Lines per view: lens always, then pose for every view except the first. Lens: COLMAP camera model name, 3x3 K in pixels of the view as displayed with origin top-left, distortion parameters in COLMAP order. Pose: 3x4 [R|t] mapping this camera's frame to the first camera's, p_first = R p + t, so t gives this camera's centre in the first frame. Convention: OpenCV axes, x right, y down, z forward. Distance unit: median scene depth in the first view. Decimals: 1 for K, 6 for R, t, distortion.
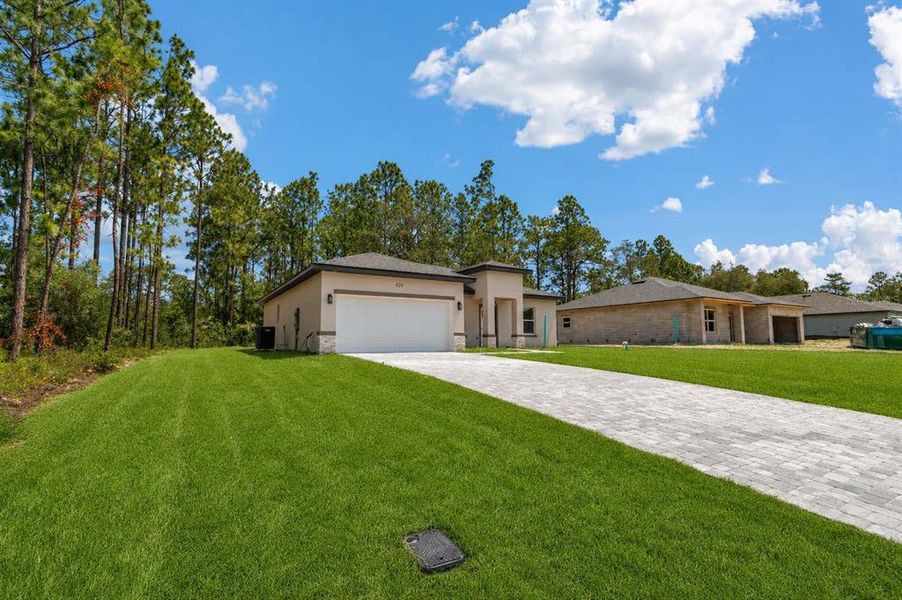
lens RADIAL K [[416.2, 0, 450.5], [0, 416.2, 304.3], [0, 0, 1]] dist [-0.001132, 0.001464]
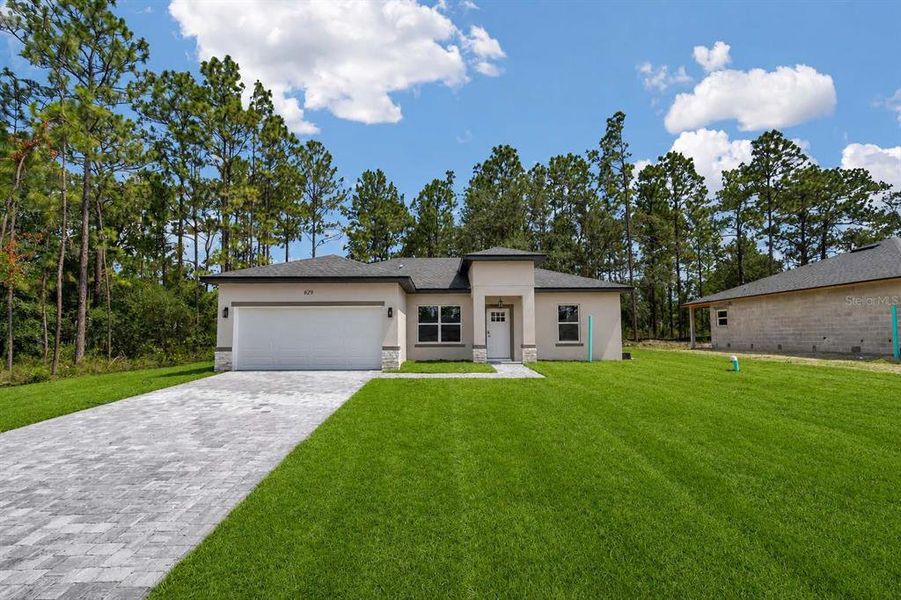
lens RADIAL K [[415.7, 0, 443.6], [0, 415.7, 300.6], [0, 0, 1]] dist [-0.001132, 0.001464]
pose [[0.854369, -0.041066, -0.518043, 0.288501], [0.047107, 0.998889, -0.001492, -0.007154], [0.517528, -0.023129, 0.855354, 0.210612]]
